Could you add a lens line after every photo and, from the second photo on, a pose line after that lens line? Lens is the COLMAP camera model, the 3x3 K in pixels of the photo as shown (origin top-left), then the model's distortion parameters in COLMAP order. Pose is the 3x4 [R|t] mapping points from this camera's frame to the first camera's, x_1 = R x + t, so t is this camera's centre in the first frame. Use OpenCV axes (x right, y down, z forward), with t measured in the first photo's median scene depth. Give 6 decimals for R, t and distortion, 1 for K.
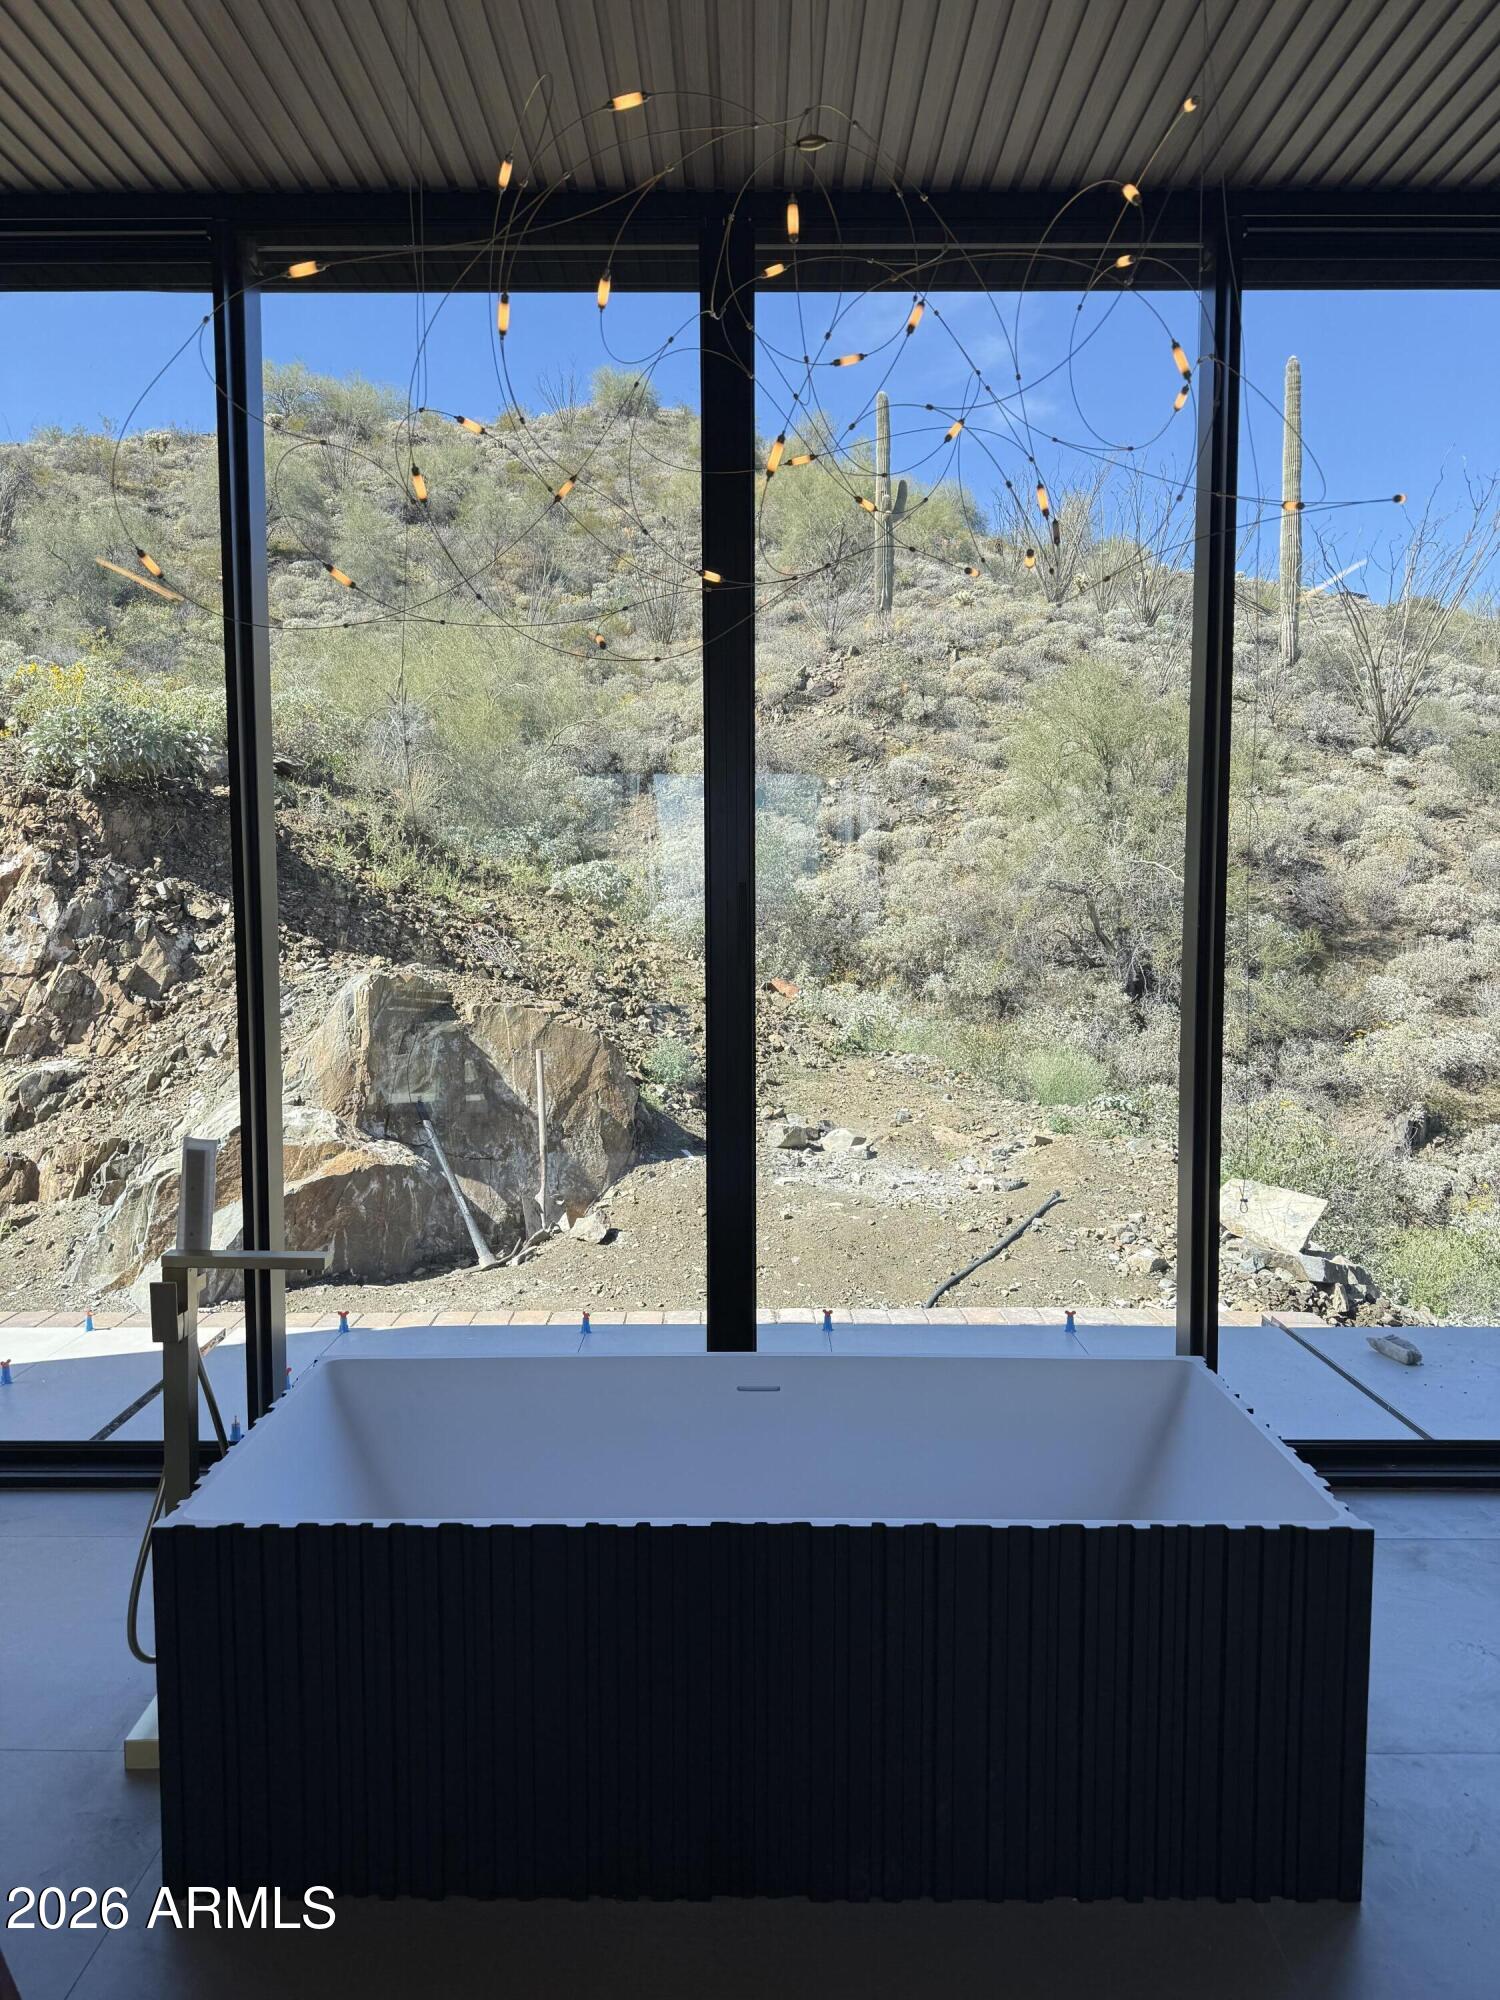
lens RADIAL K [[1407.4, 0, 750.0], [0, 1407.4, 1000.0], [0, 0, 1]] dist [0.180222, -0.377398]
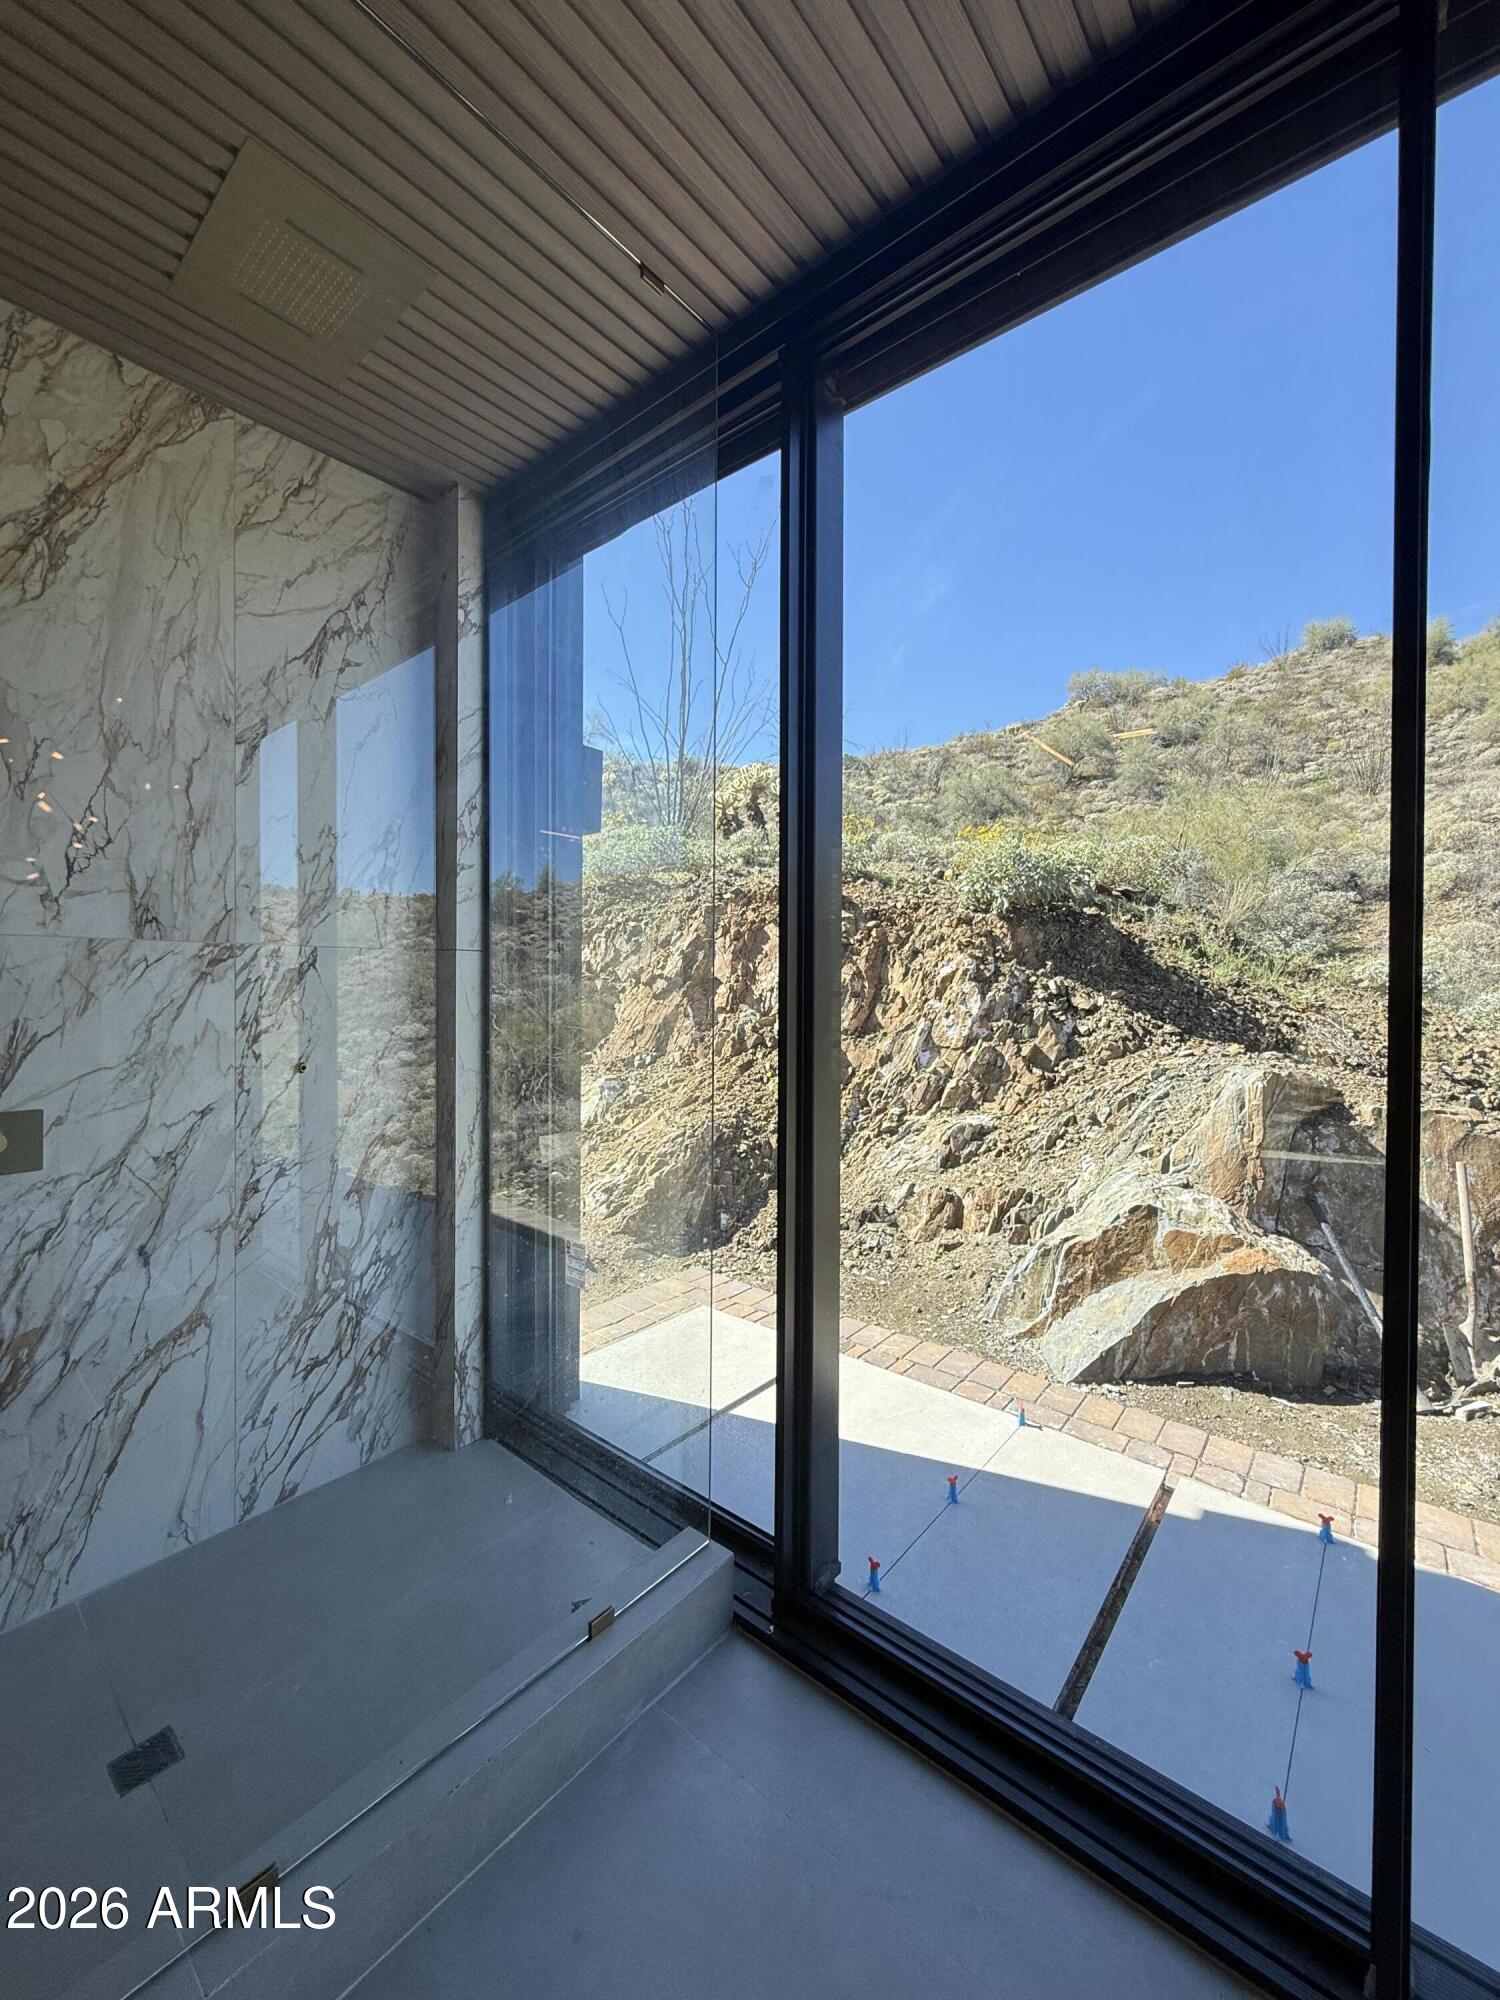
lens RADIAL K [[790.4, 0, 750.0], [0, 790.4, 1000.0], [0, 0, 1]] dist [0.000470, -0.000088]
pose [[0.768633, 0.020480, -0.639362, -0.168533], [-0.048862, 0.998447, -0.026760, -0.032692], [0.637821, 0.051809, 0.768440, 0.282553]]
